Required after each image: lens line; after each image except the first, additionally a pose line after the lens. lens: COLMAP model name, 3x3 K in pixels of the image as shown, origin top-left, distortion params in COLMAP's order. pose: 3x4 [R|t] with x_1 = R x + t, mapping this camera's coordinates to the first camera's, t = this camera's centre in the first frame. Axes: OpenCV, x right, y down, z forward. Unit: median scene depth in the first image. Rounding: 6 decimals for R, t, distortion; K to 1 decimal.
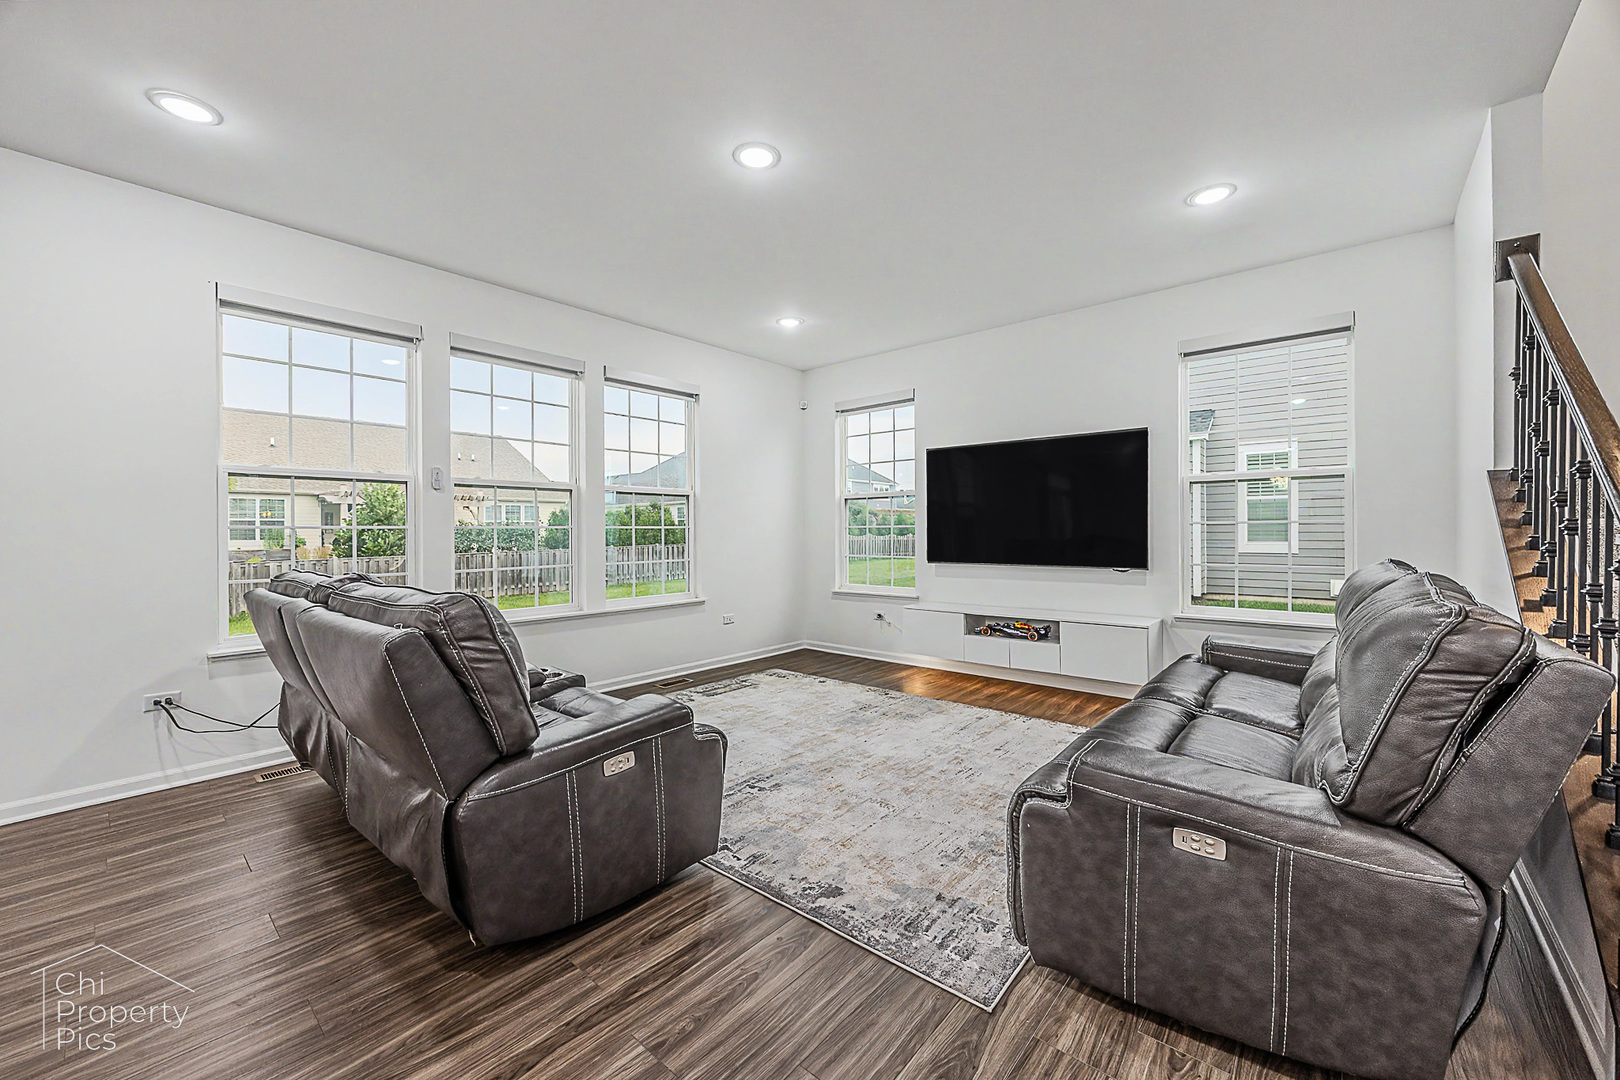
lens RADIAL K [[626.0, 0, 814.0], [0, 626.0, 528.4], [0, 0, 1]] dist [0.000213, -0.000016]
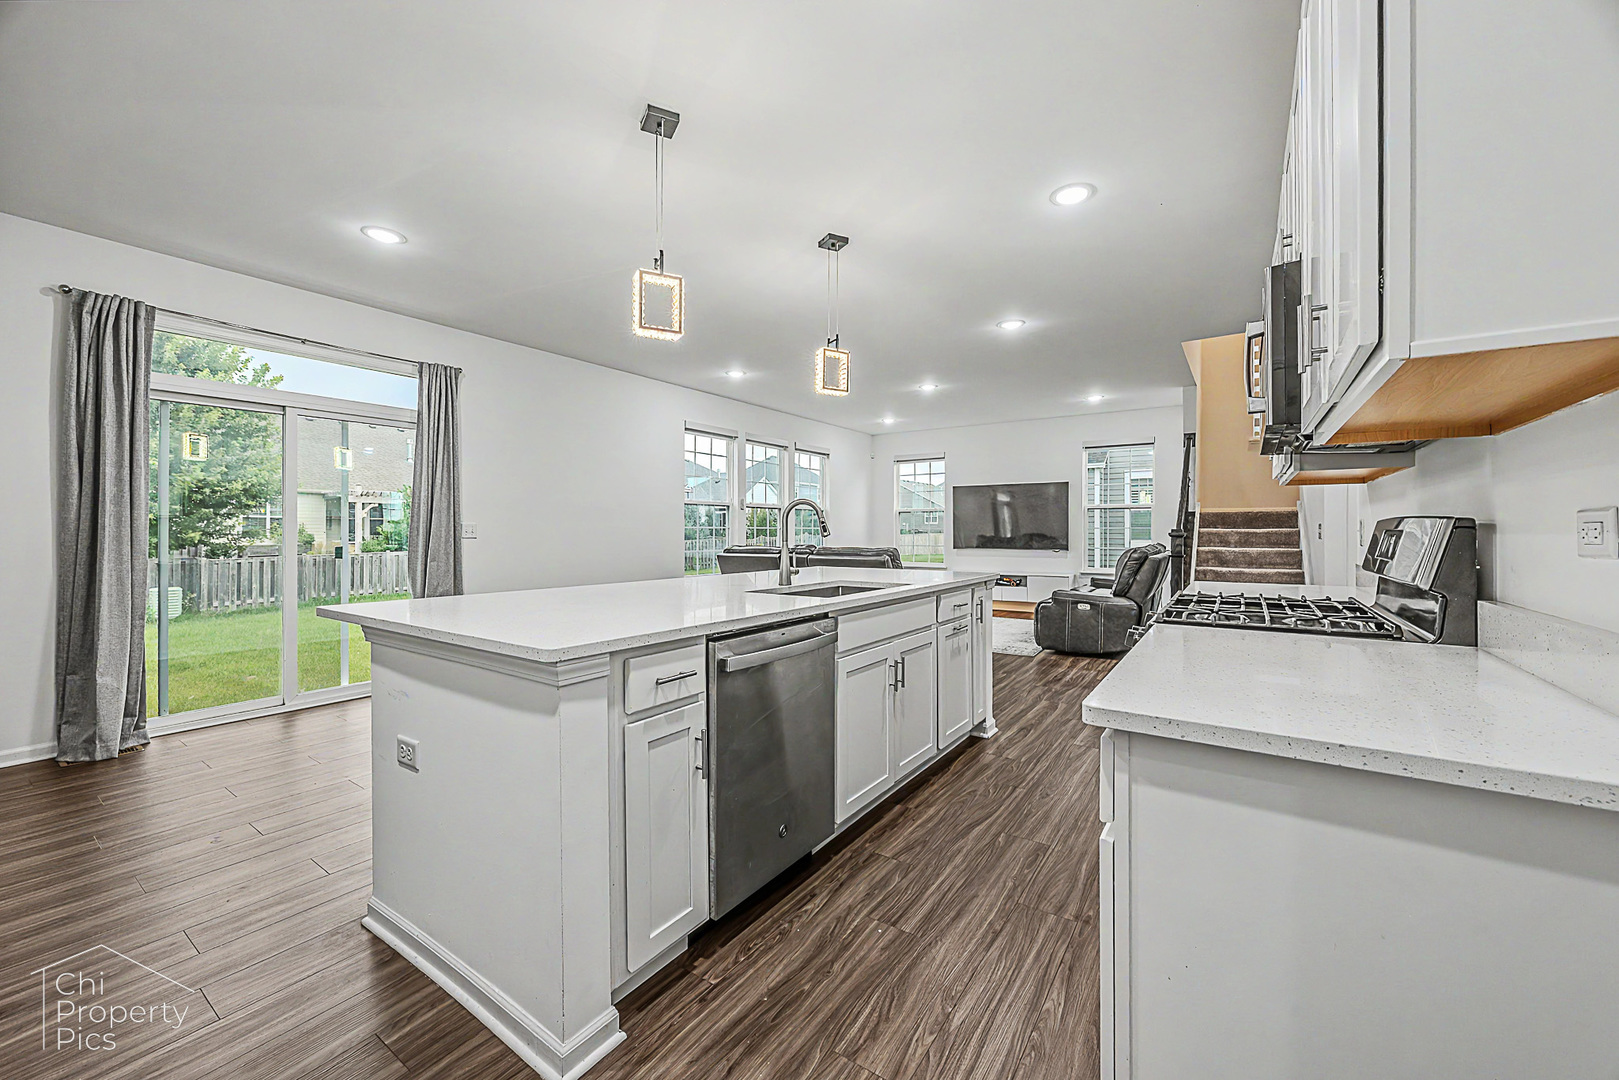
lens RADIAL K [[625.6, 0, 813.5], [0, 625.6, 528.4], [0, 0, 1]] dist [0.000213, -0.000016]
pose [[0.993423, 0.006219, 0.114336, -0.427948], [-0.006302, 0.999980, 0.000370, -0.002202], [-0.114331, -0.001088, 0.993442, -0.758995]]
